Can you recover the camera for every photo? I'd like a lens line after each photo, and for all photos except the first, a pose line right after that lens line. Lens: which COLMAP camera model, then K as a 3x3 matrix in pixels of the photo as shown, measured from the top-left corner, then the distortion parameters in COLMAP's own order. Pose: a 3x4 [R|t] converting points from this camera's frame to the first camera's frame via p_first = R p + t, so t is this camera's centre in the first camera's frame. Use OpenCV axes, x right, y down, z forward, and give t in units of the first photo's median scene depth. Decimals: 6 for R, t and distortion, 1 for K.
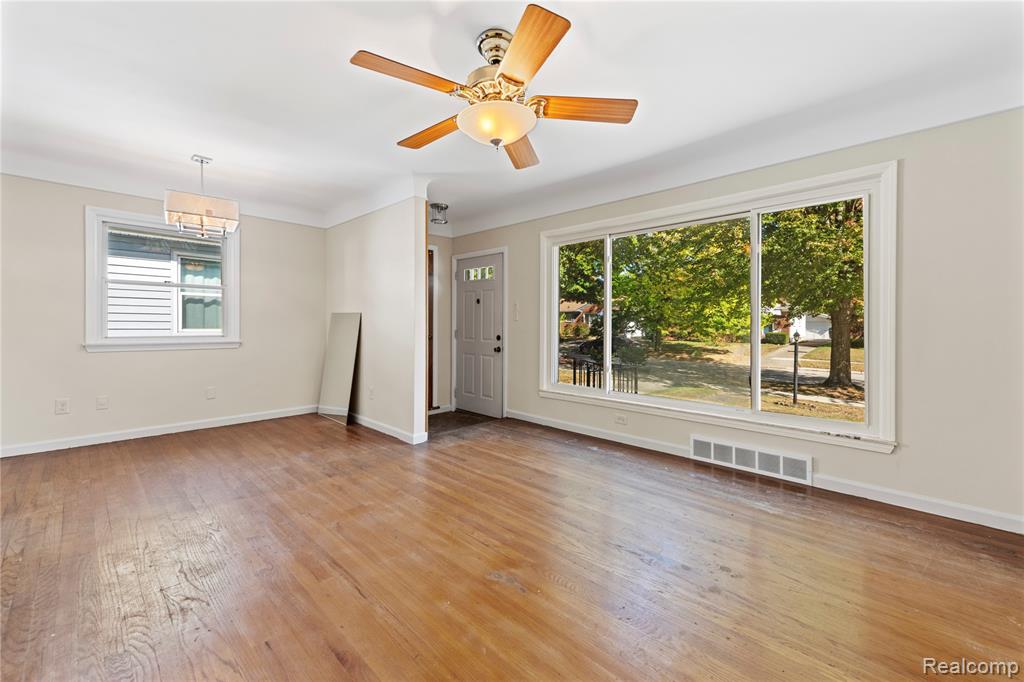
lens RADIAL K [[406.8, 0, 517.2], [0, 406.8, 330.3], [0, 0, 1]] dist [0.011371, -0.000777]
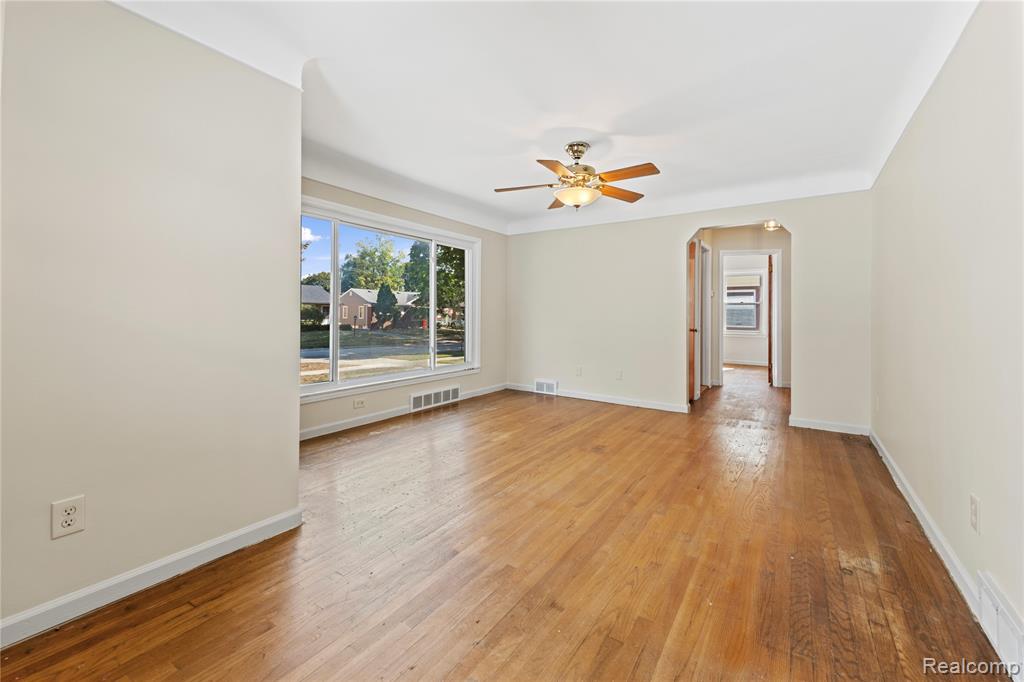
lens RADIAL K [[406.8, 0, 512.2], [0, 406.8, 314.5], [0, 0, 1]] dist [0.011371, -0.000777]
pose [[-0.150858, -0.007423, 0.988528, -1.093816], [0.004178, 0.999958, 0.008146, -0.023148], [-0.988547, 0.005359, -0.150820, 0.997676]]
